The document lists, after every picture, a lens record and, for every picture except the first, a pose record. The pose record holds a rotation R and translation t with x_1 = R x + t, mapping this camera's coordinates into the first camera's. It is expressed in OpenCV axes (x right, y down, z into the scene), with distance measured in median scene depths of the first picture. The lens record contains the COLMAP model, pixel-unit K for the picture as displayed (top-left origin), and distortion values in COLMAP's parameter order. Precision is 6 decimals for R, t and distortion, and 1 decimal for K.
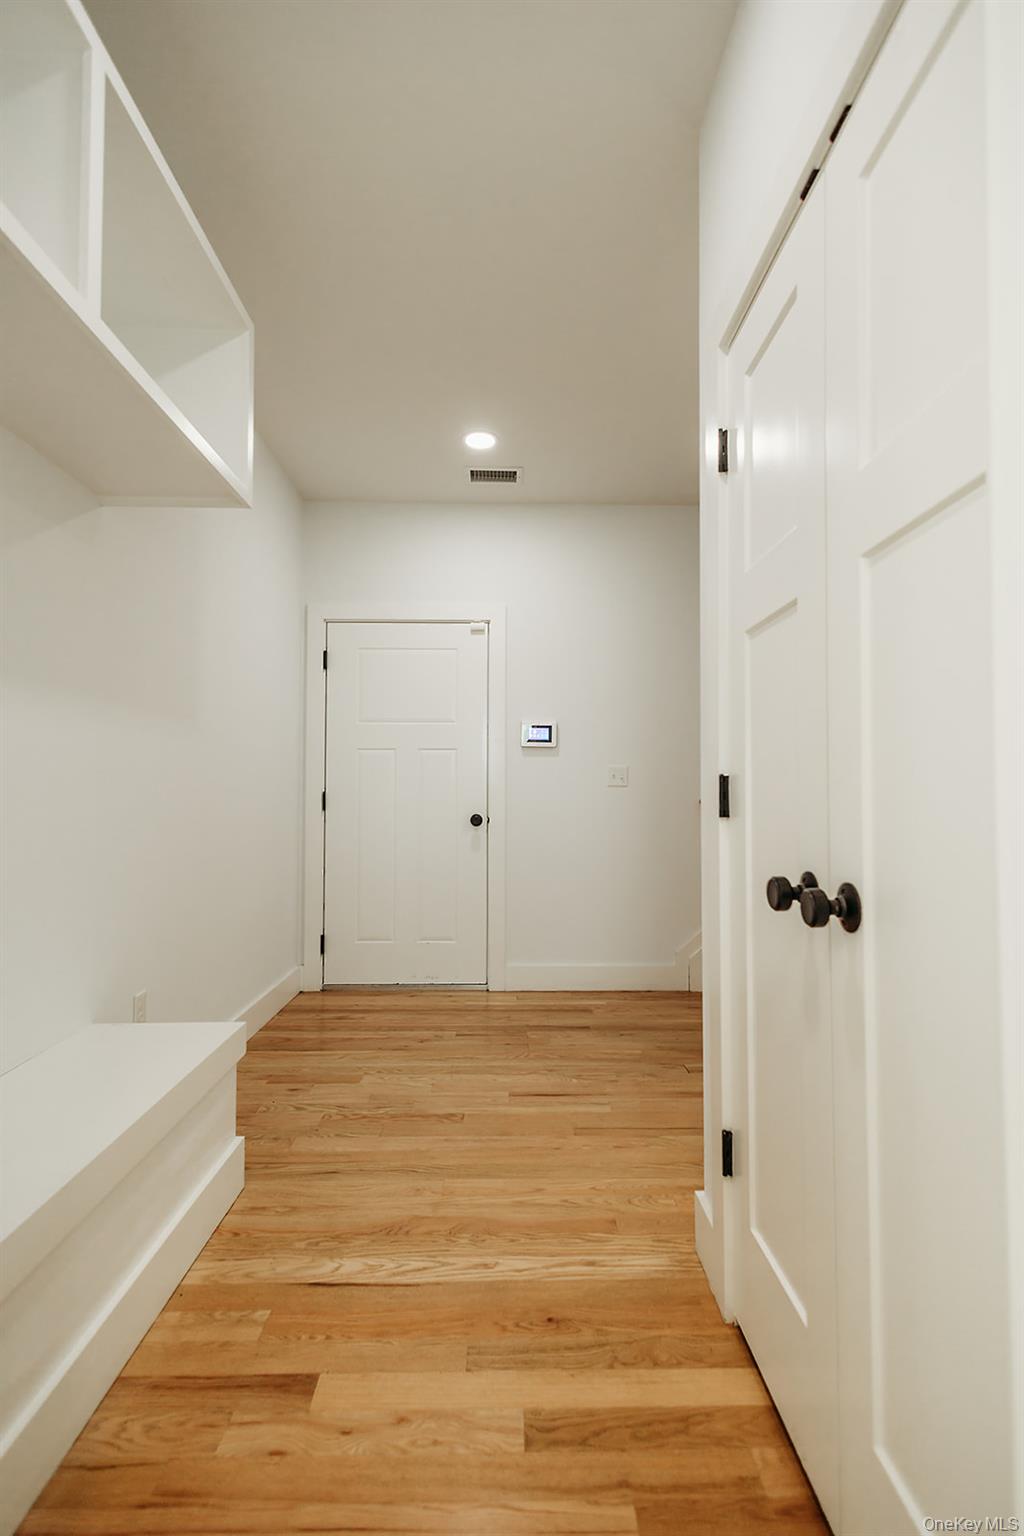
lens RADIAL K [[708.5, 0, 512.0], [0, 708.5, 768.0], [0, 0, 1]] dist [0.009271, -0.000061]
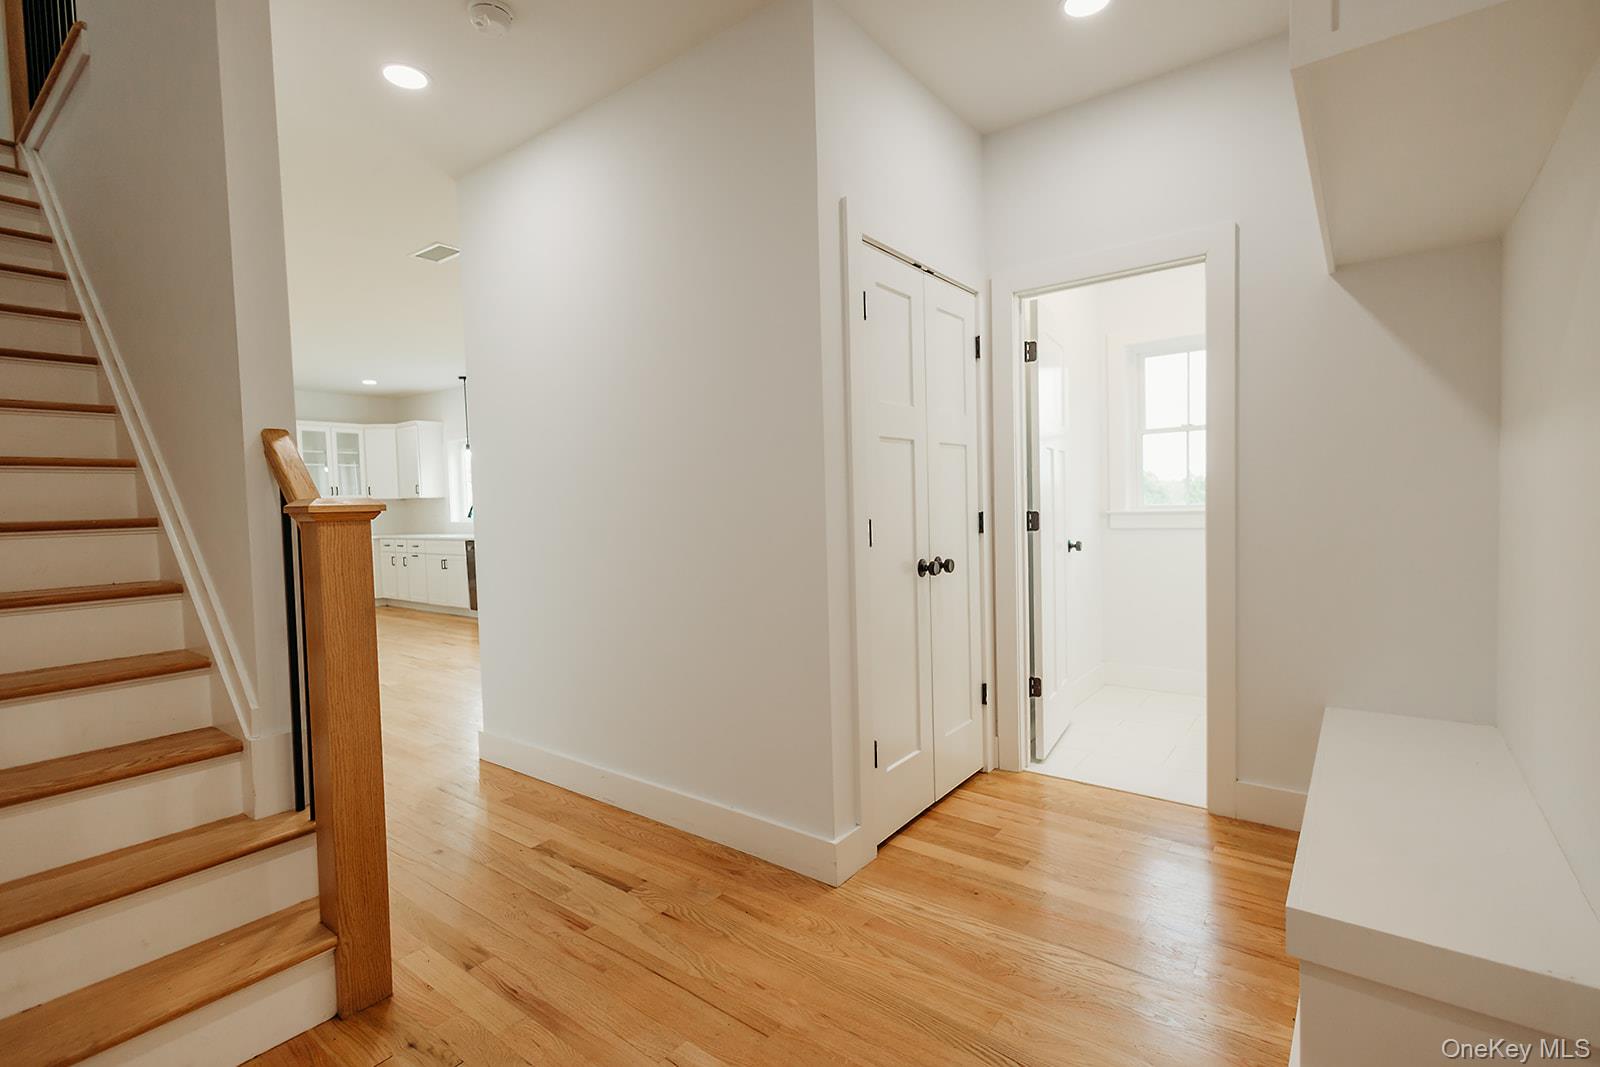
lens RADIAL K [[738.0, 0, 795.7], [0, 738.0, 537.2], [0, 0, 1]] dist [0.009271, -0.000061]
pose [[-0.788571, -0.008868, 0.614879, -0.484136], [0.002623, 0.999838, 0.017785, 0.012708], [-0.614938, 0.015637, -0.788421, 2.008490]]
